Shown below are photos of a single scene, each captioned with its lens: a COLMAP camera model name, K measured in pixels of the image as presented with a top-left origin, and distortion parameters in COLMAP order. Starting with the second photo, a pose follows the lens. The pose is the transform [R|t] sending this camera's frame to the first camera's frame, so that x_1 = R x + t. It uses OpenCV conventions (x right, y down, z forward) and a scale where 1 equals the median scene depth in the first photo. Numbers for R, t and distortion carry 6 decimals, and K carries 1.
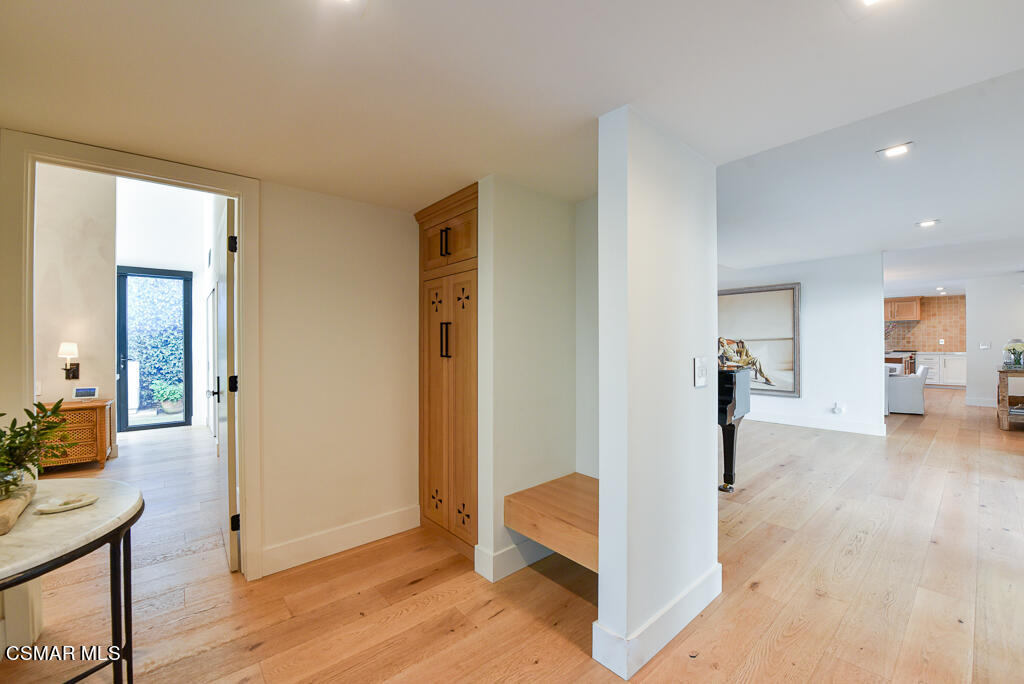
lens RADIAL K [[399.4, 0, 517.2], [0, 399.4, 343.2], [0, 0, 1]] dist [-0.014348, -0.000322]
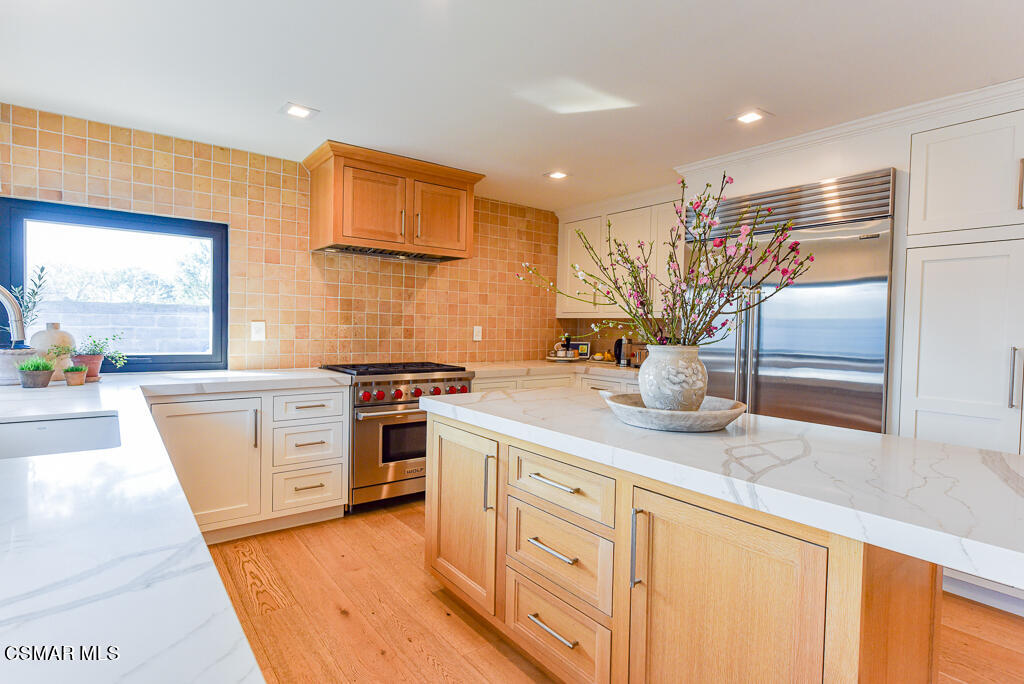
lens RADIAL K [[520.2, 0, 512.6], [0, 520.2, 340.9], [0, 0, 1]] dist [0.003660, 0.000409]
pose [[0.057546, -0.019109, 0.998160, 0.636334], [-0.016045, 0.999670, 0.020062, -0.006301], [-0.998214, -0.017170, 0.057220, 0.936076]]
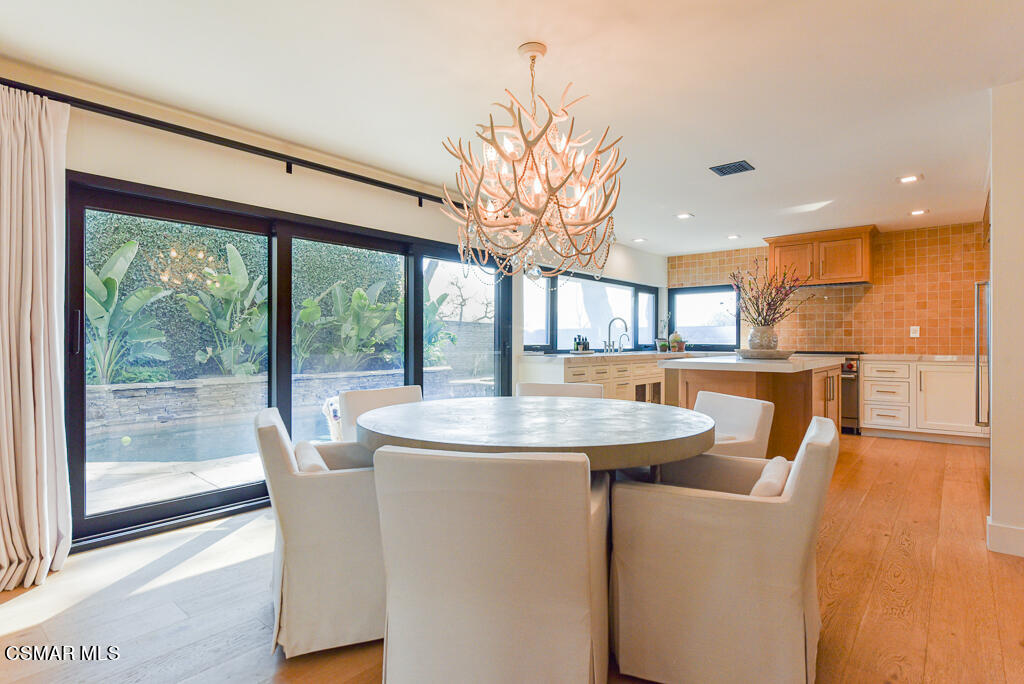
lens RADIAL K [[520.2, 0, 508.0], [0, 520.2, 342.4], [0, 0, 1]] dist [0.003660, 0.000409]
pose [[0.989131, 0.003975, 0.146983, 0.539935], [-0.004123, 0.999991, 0.000700, 0.009884], [-0.146979, -0.001299, 0.989139, 0.483958]]
